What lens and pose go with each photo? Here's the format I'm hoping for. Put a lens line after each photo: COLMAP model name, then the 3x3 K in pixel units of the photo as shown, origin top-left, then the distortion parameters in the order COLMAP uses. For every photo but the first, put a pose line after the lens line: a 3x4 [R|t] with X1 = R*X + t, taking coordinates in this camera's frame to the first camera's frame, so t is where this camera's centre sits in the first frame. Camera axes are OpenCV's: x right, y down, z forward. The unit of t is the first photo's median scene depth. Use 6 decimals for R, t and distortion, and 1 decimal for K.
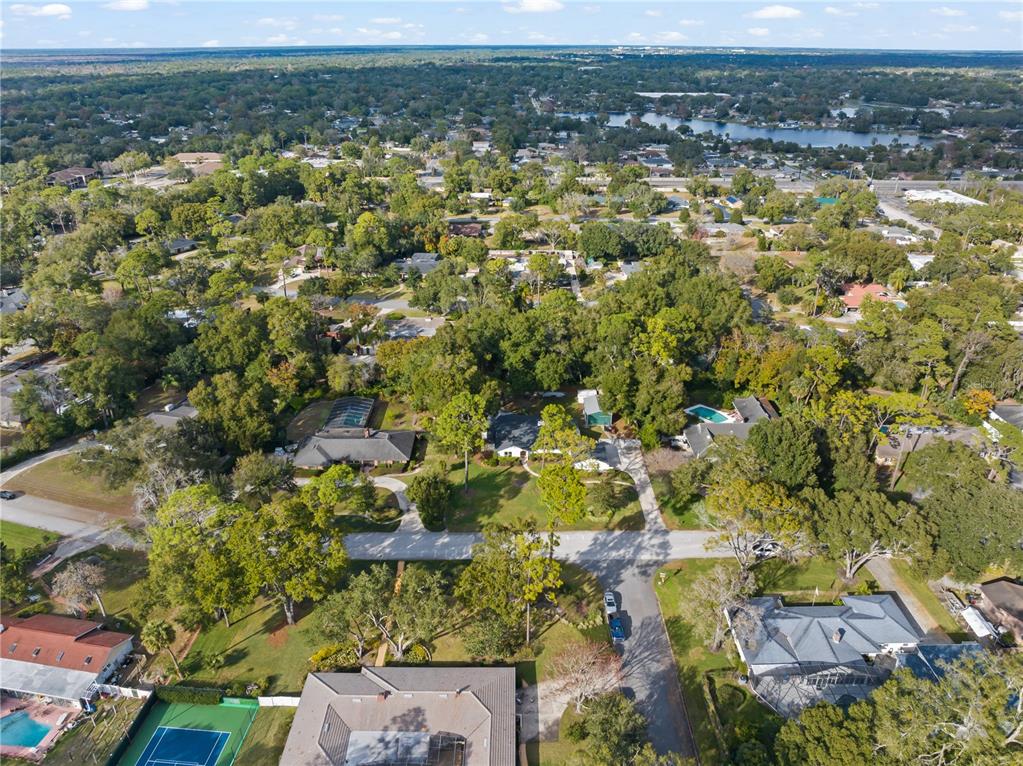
lens RADIAL K [[716.7, 0, 511.5], [0, 716.7, 383.0], [0, 0, 1]] dist [-0.031823, -0.000031]
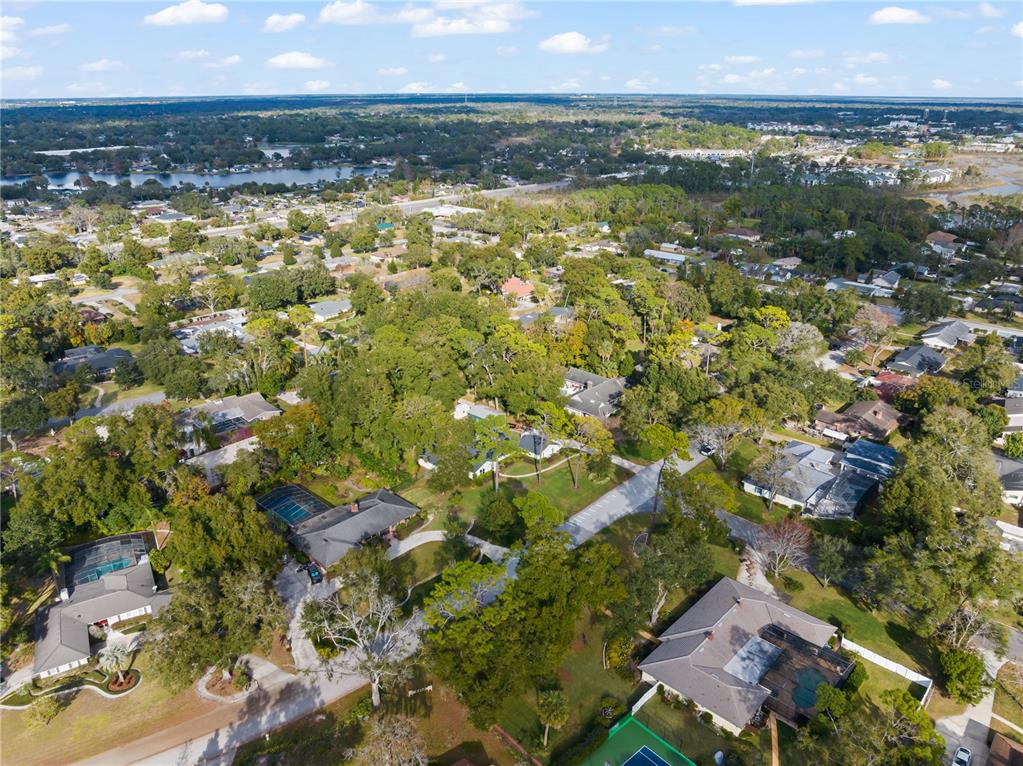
lens RADIAL K [[716.7, 0, 511.5], [0, 716.7, 383.0], [0, 0, 1]] dist [-0.031823, -0.000031]
pose [[0.698794, -0.278019, 0.659085, -0.153900], [0.315374, 0.946740, 0.064985, -0.019118], [-0.642049, 0.162447, 0.749256, 0.038516]]
